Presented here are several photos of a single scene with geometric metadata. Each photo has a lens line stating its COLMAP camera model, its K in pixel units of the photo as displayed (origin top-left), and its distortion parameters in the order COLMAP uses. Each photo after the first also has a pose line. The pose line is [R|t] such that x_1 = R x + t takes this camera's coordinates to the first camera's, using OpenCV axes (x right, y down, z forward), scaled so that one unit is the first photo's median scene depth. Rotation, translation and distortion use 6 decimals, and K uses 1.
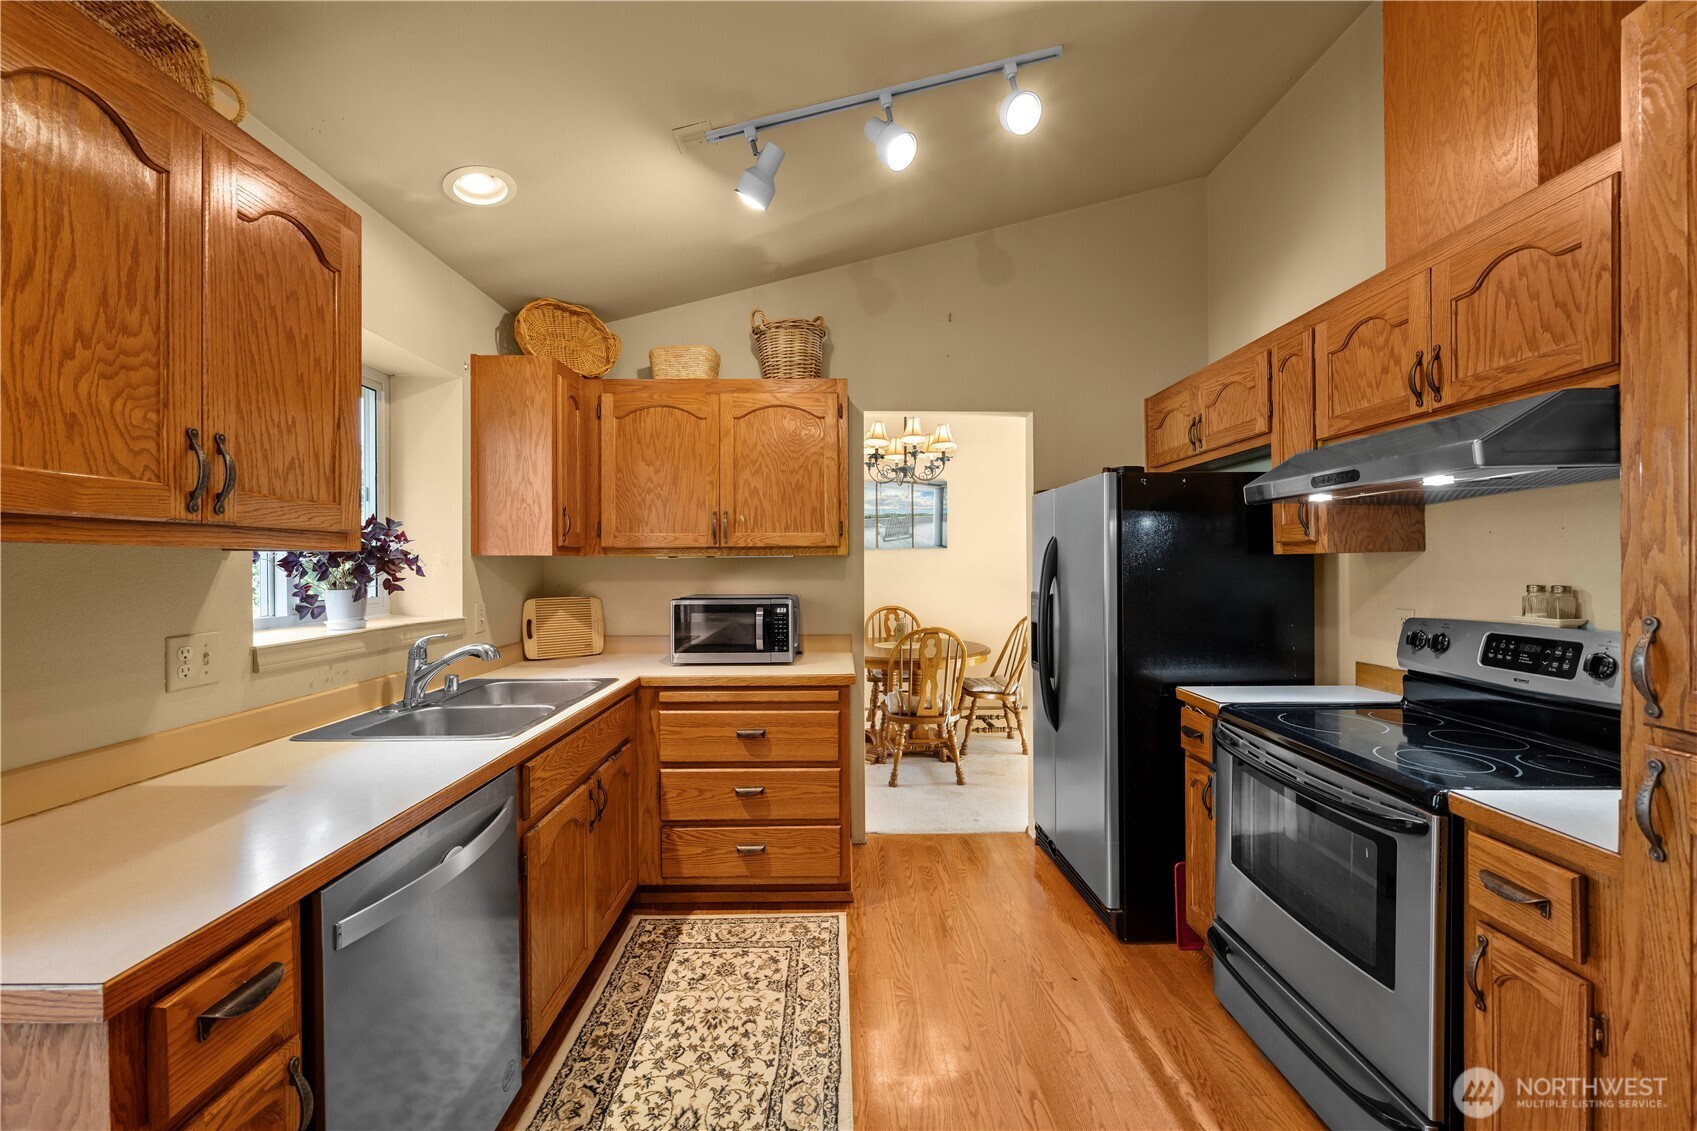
lens RADIAL K [[662.0, 0, 847.4], [0, 662.0, 567.8], [0, 0, 1]] dist [-0.001748, 0.000373]
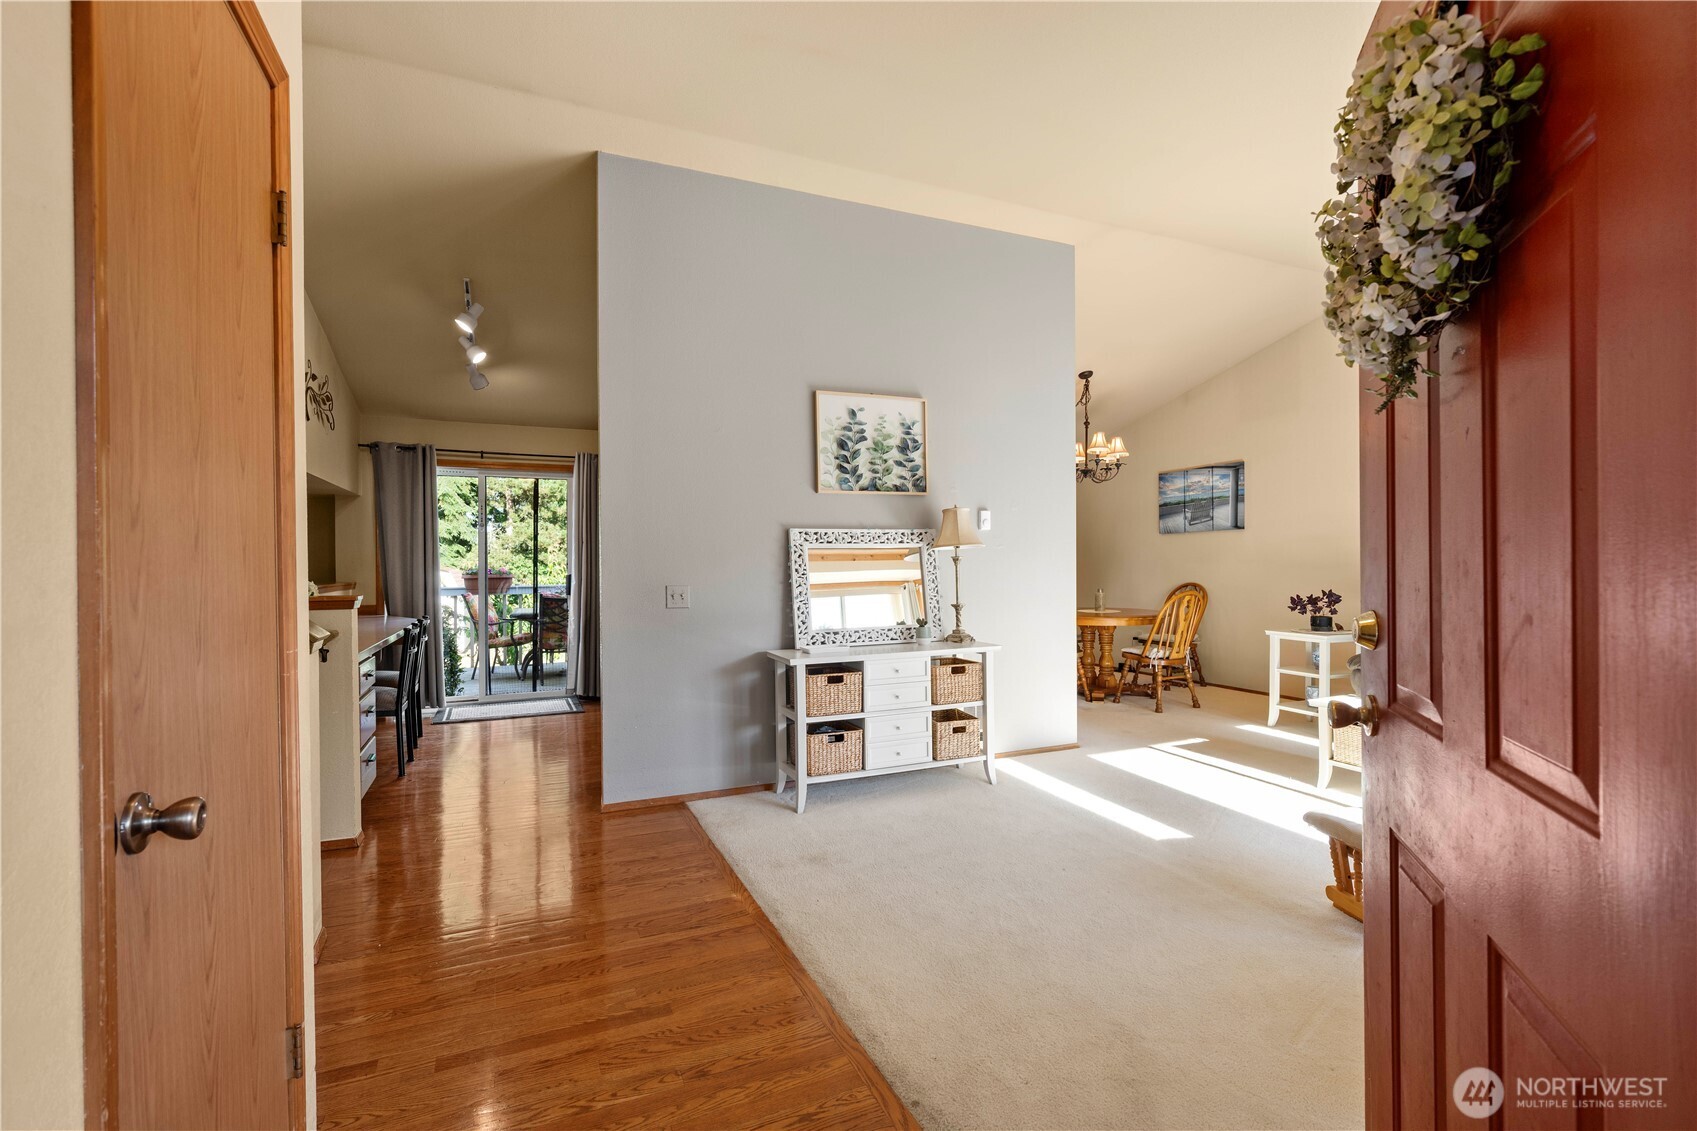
lens RADIAL K [[755.3, 0, 845.0], [0, 755.3, 569.7], [0, 0, 1]] dist [0.004033, -0.000954]
pose [[0.388870, 0.008616, -0.921252, 2.549554], [0.000334, 0.999955, 0.009493, 0.054168], [0.921293, -0.004000, 0.388849, 0.020916]]
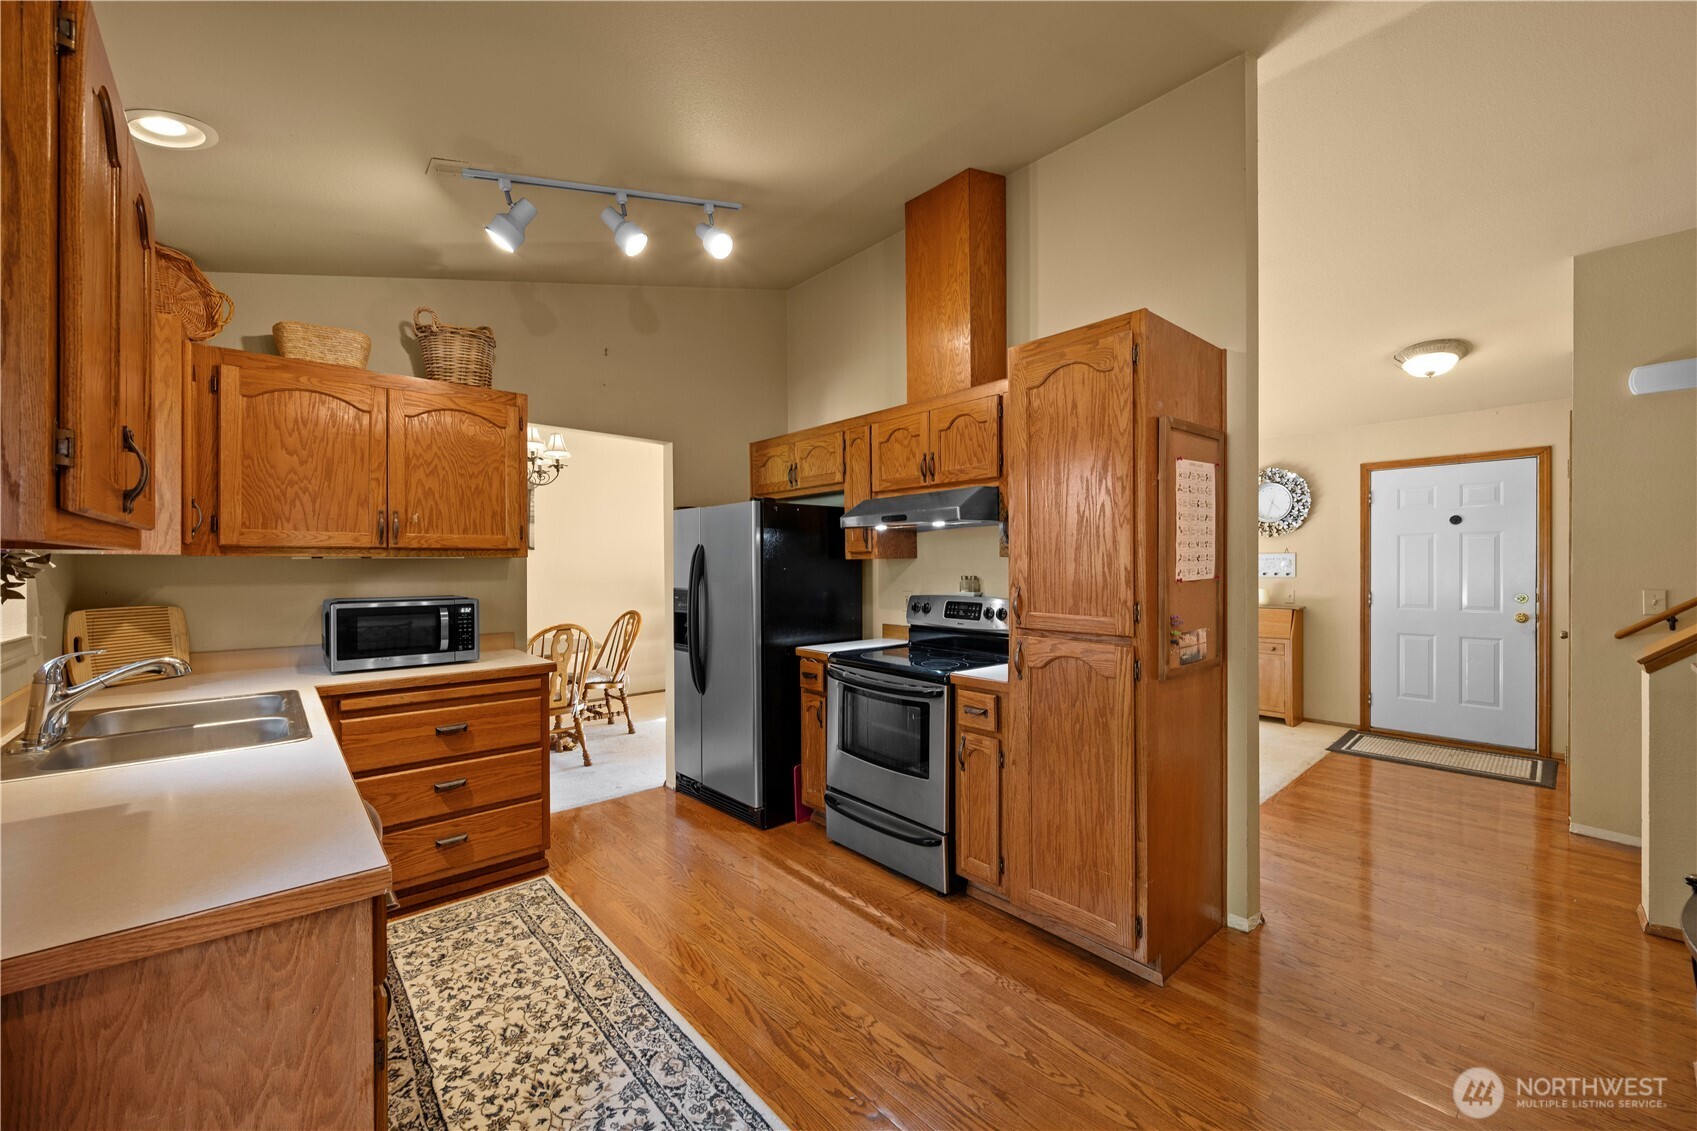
lens RADIAL K [[662.0, 0, 849.7], [0, 662.0, 568.9], [0, 0, 1]] dist [-0.001748, 0.000373]
pose [[0.754581, -0.002652, 0.656202, -0.396160], [0.003379, 0.999994, 0.000156, 0.002443], [-0.656198, 0.002100, 0.754586, -0.211240]]
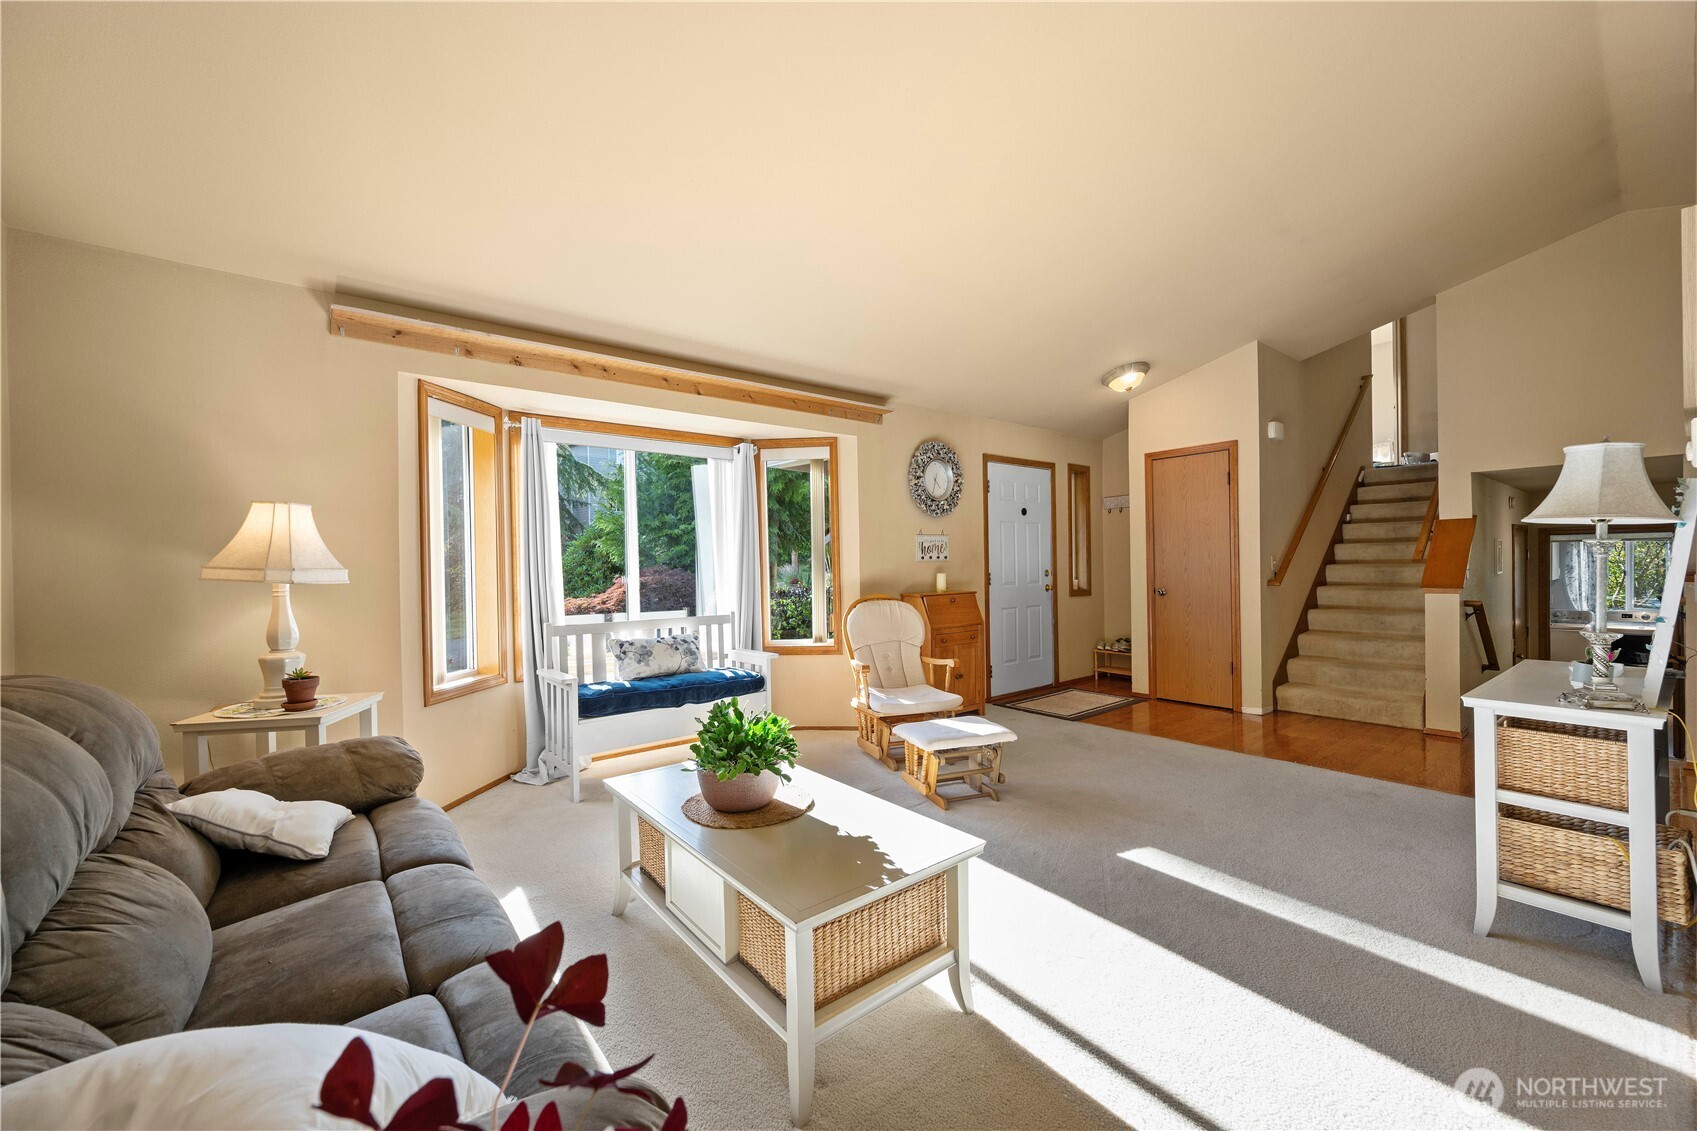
lens RADIAL K [[662.0, 0, 848.5], [0, 662.0, 561.8], [0, 0, 1]] dist [-0.001748, 0.000373]
pose [[-0.609995, 0.012690, 0.792304, 0.832656], [0.020608, 0.999788, -0.000146, 0.036549], [-0.792137, 0.016239, -0.610127, 2.276449]]
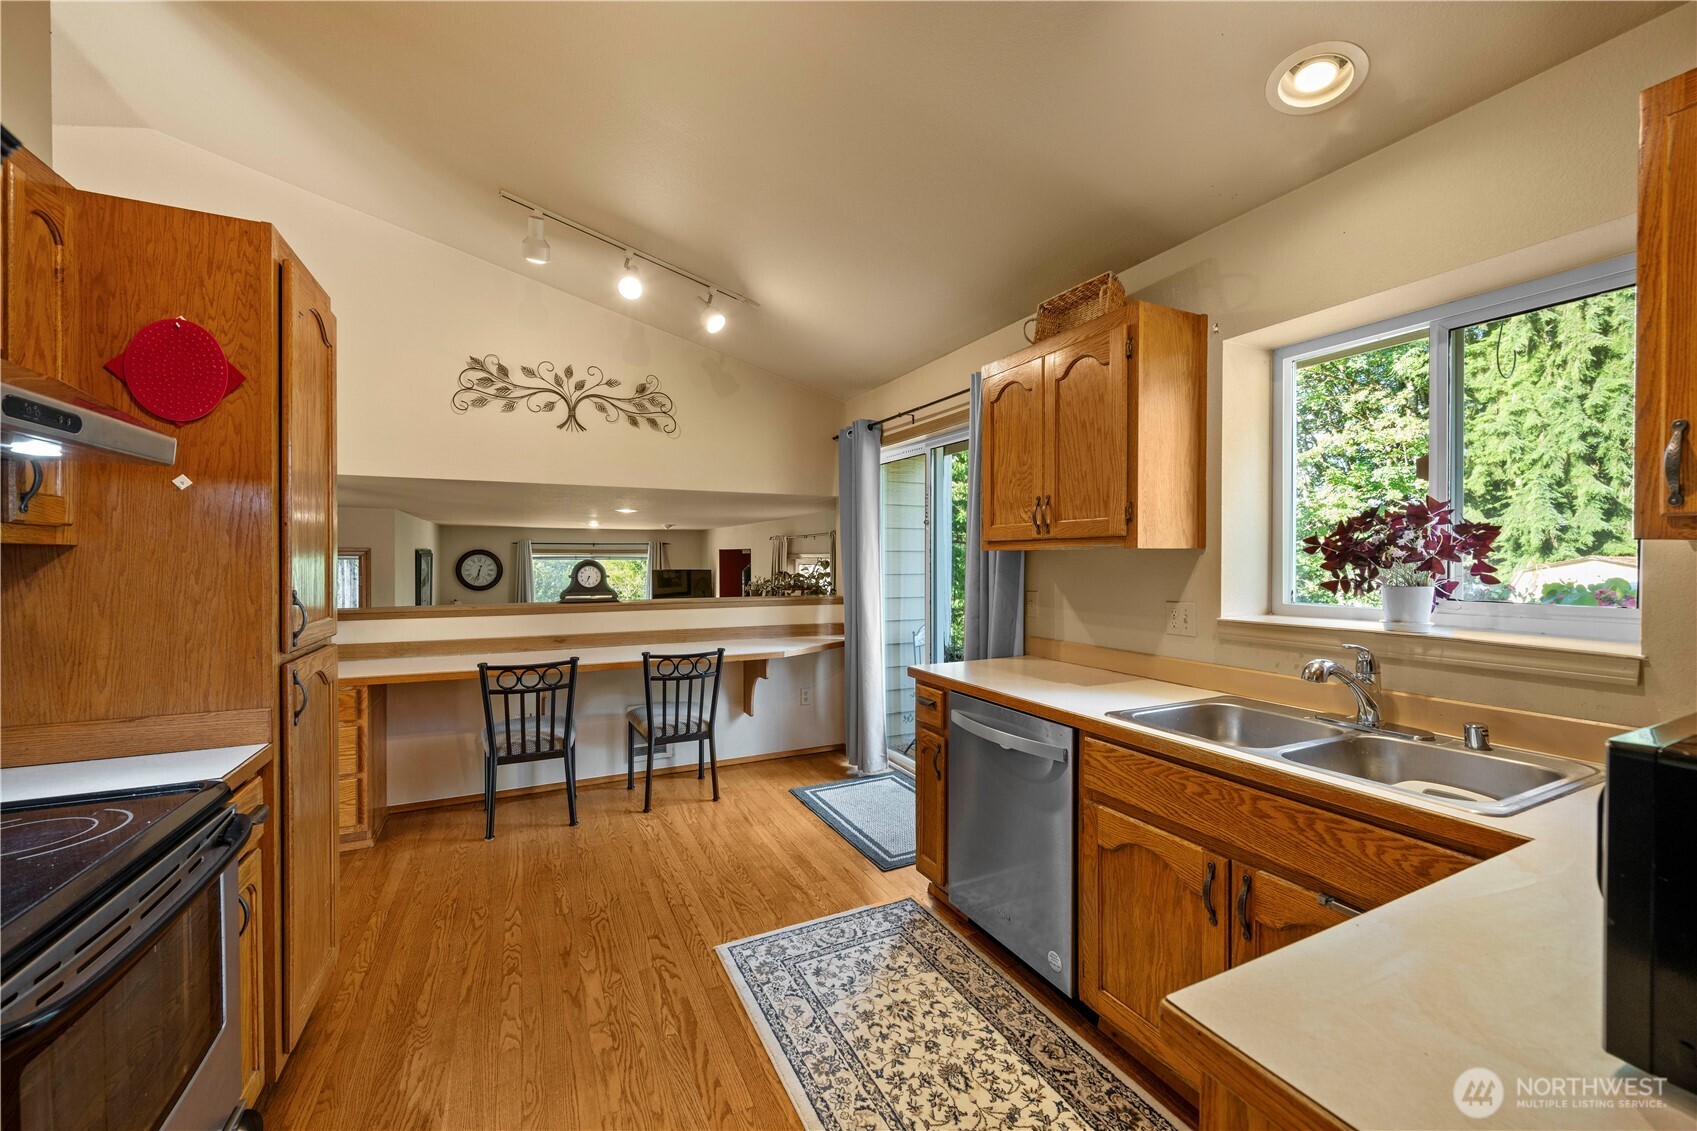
lens RADIAL K [[662.0, 0, 849.3], [0, 662.0, 566.2], [0, 0, 1]] dist [-0.001748, 0.000373]
pose [[-0.903738, 0.009260, -0.427986, 0.255293], [0.001045, 0.999811, 0.019424, -0.009902], [0.428085, 0.017107, -0.903577, 1.317078]]
